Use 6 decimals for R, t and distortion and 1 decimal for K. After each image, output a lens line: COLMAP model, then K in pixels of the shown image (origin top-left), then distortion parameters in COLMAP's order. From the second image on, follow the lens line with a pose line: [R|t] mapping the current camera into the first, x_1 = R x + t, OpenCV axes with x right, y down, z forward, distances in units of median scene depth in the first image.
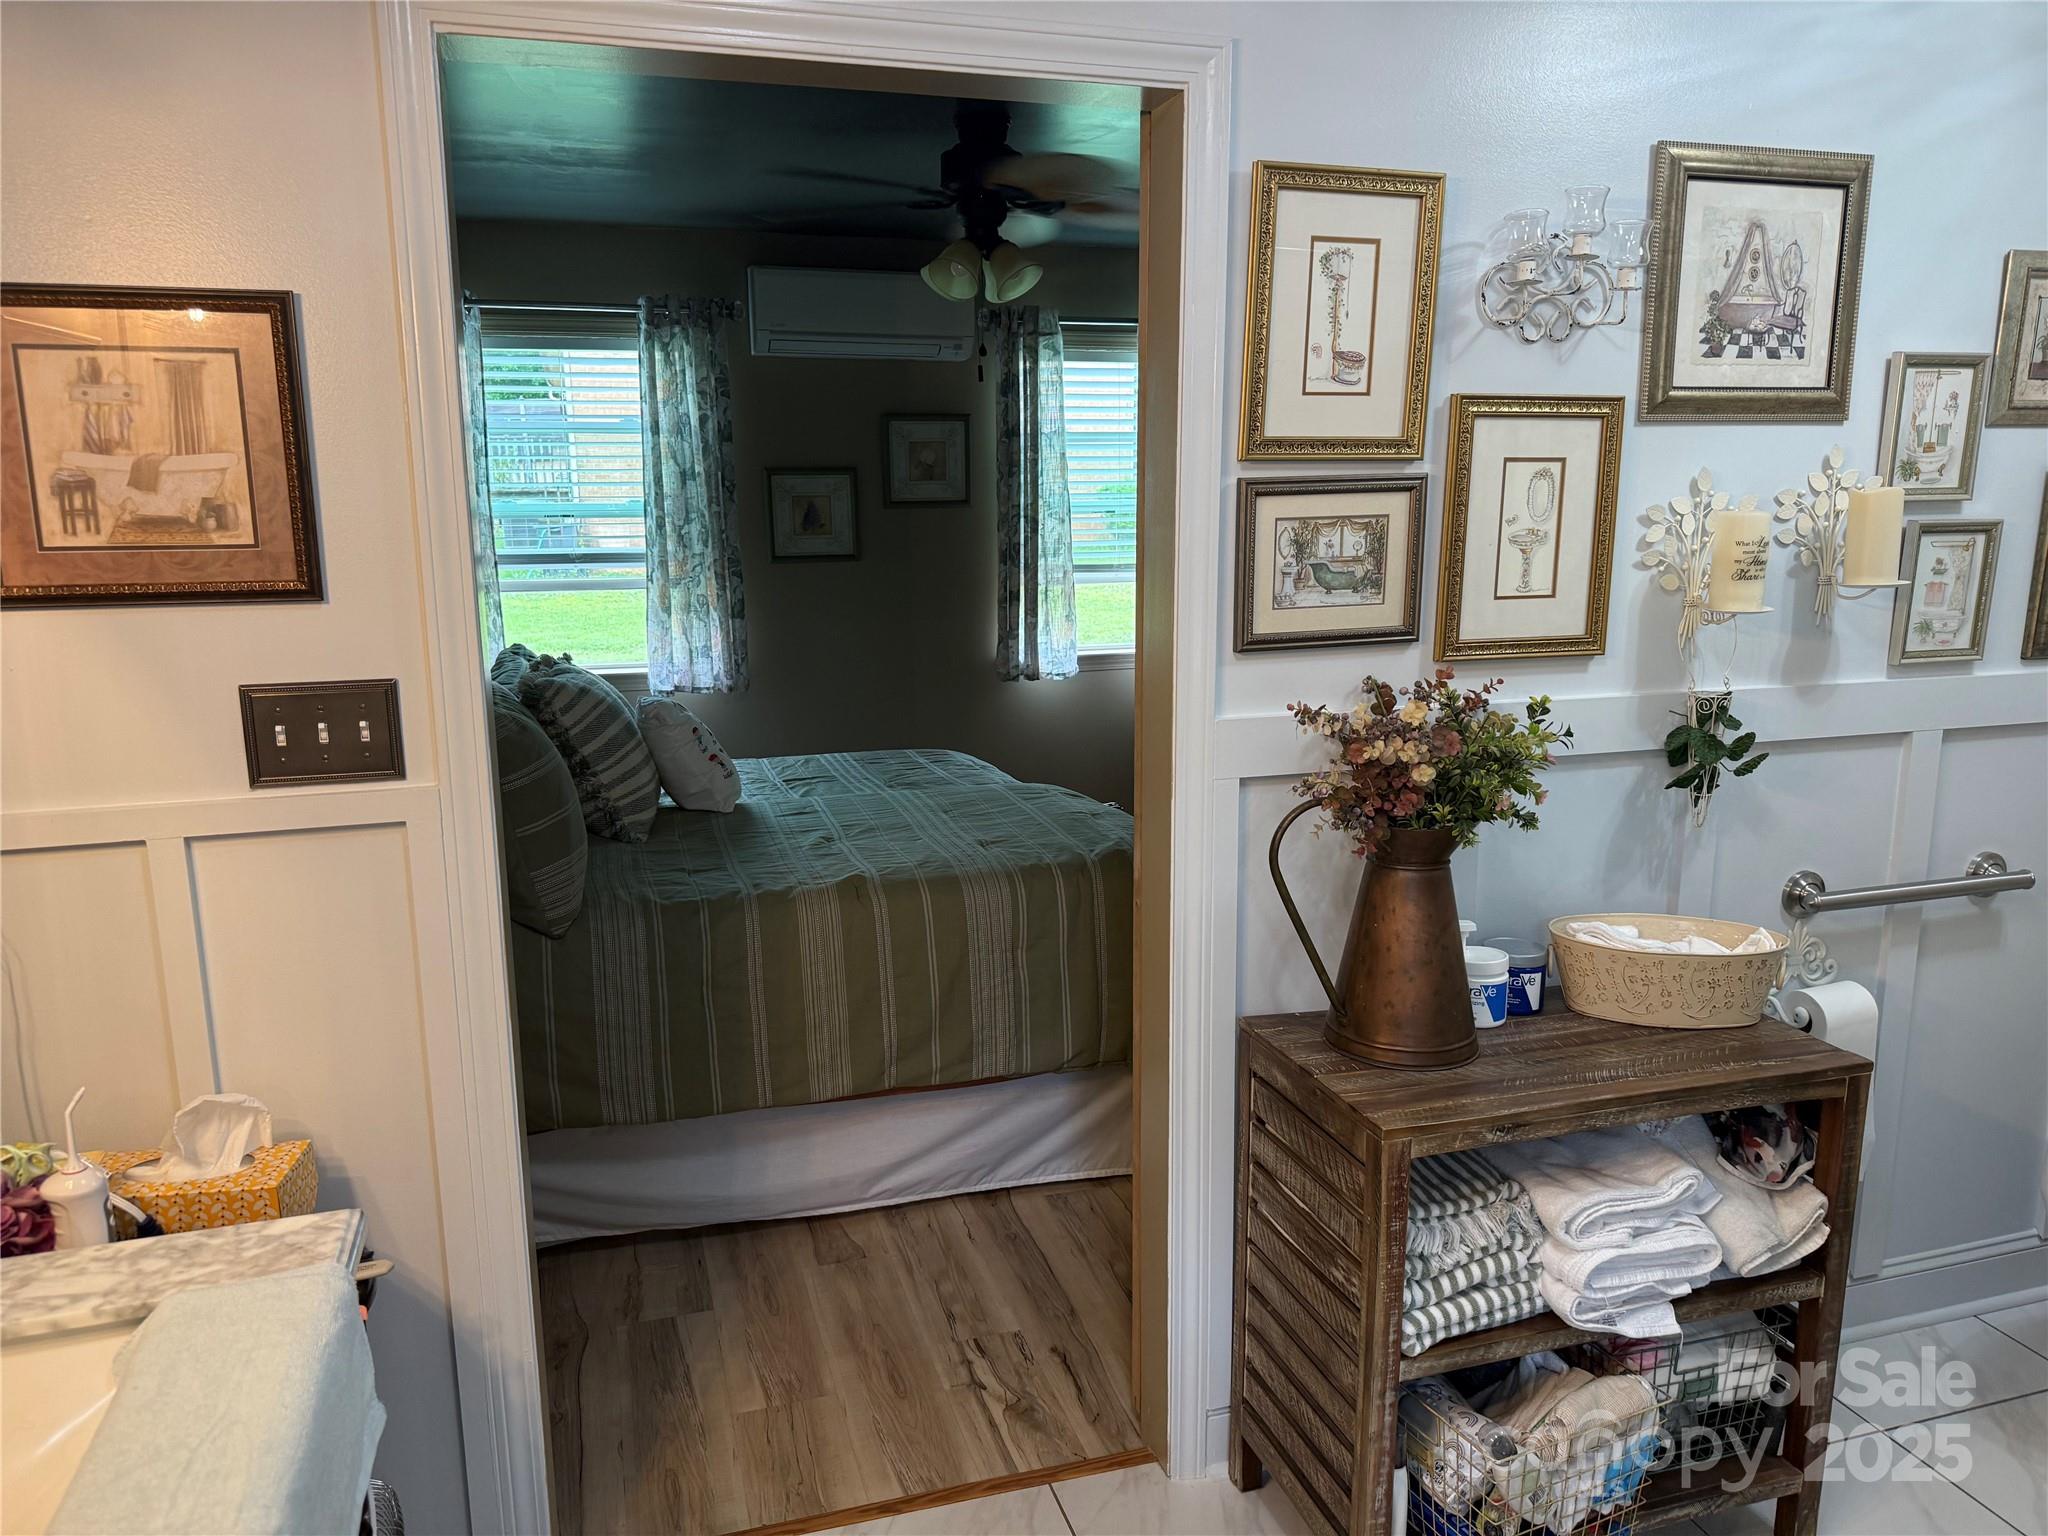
lens RADIAL K [[1446.0, 0, 1022.0], [0, 1446.0, 769.9], [0, 0, 1]] dist [0.061793, -0.093649]
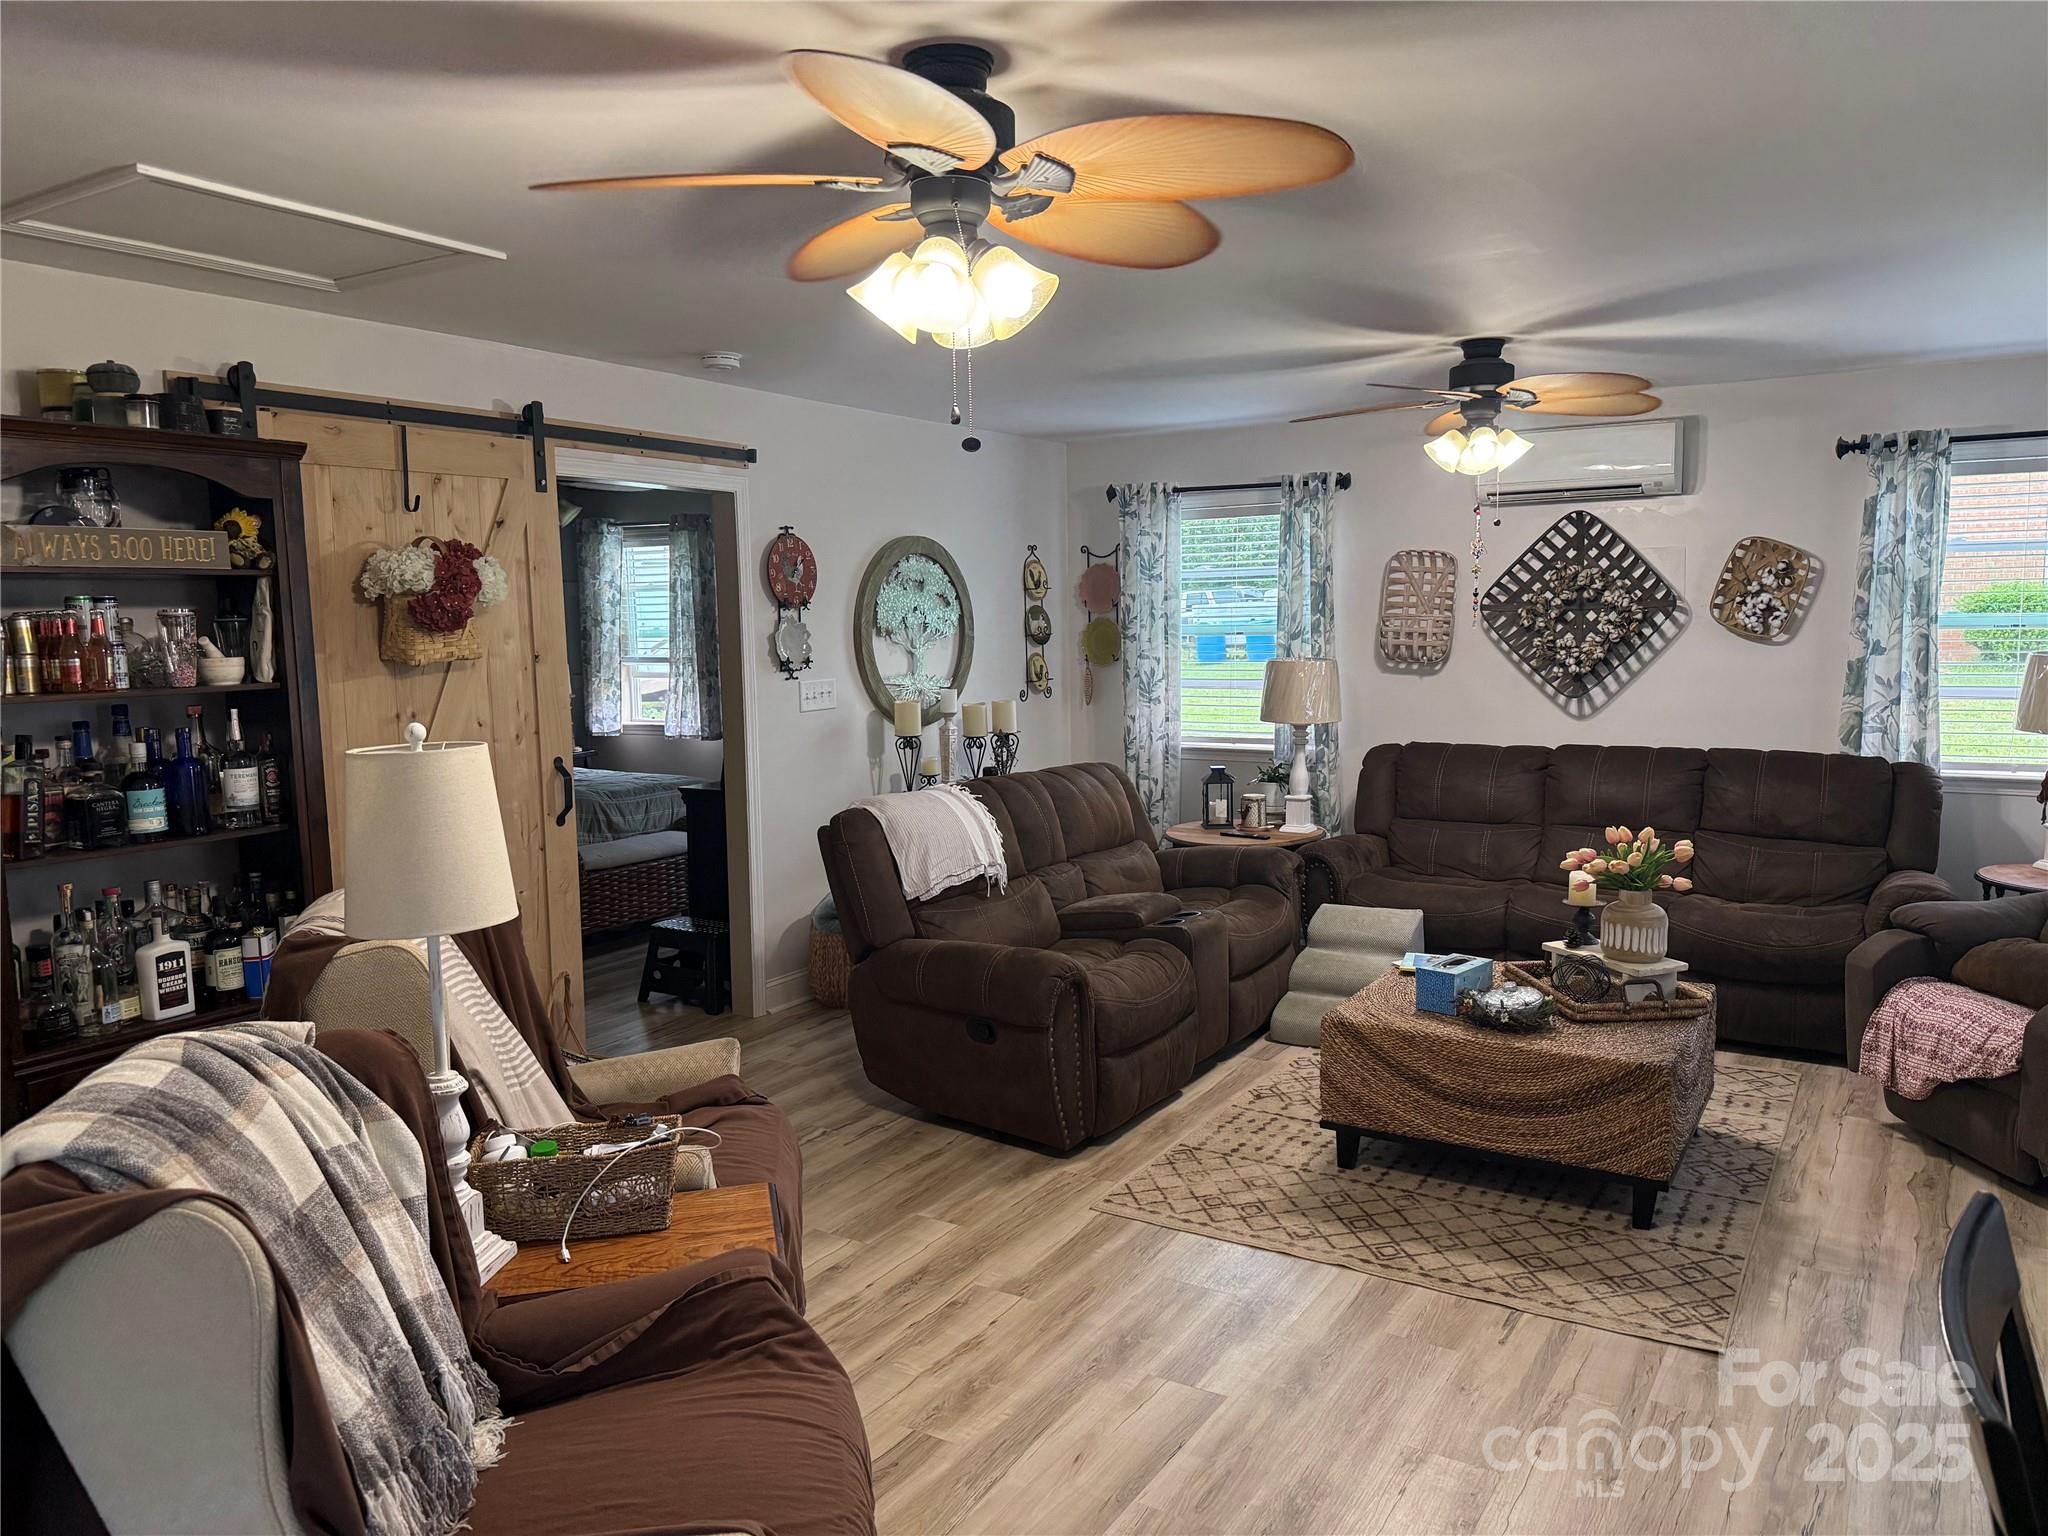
lens RADIAL K [[1446.0, 0, 1015.7], [0, 1446.0, 782.4], [0, 0, 1]] dist [0.061793, -0.093649]
pose [[0.636017, 0.080527, -0.767462, 1.401351], [-0.144095, 0.989441, -0.015597, -0.033182], [0.758102, 0.120507, 0.640905, 0.213215]]
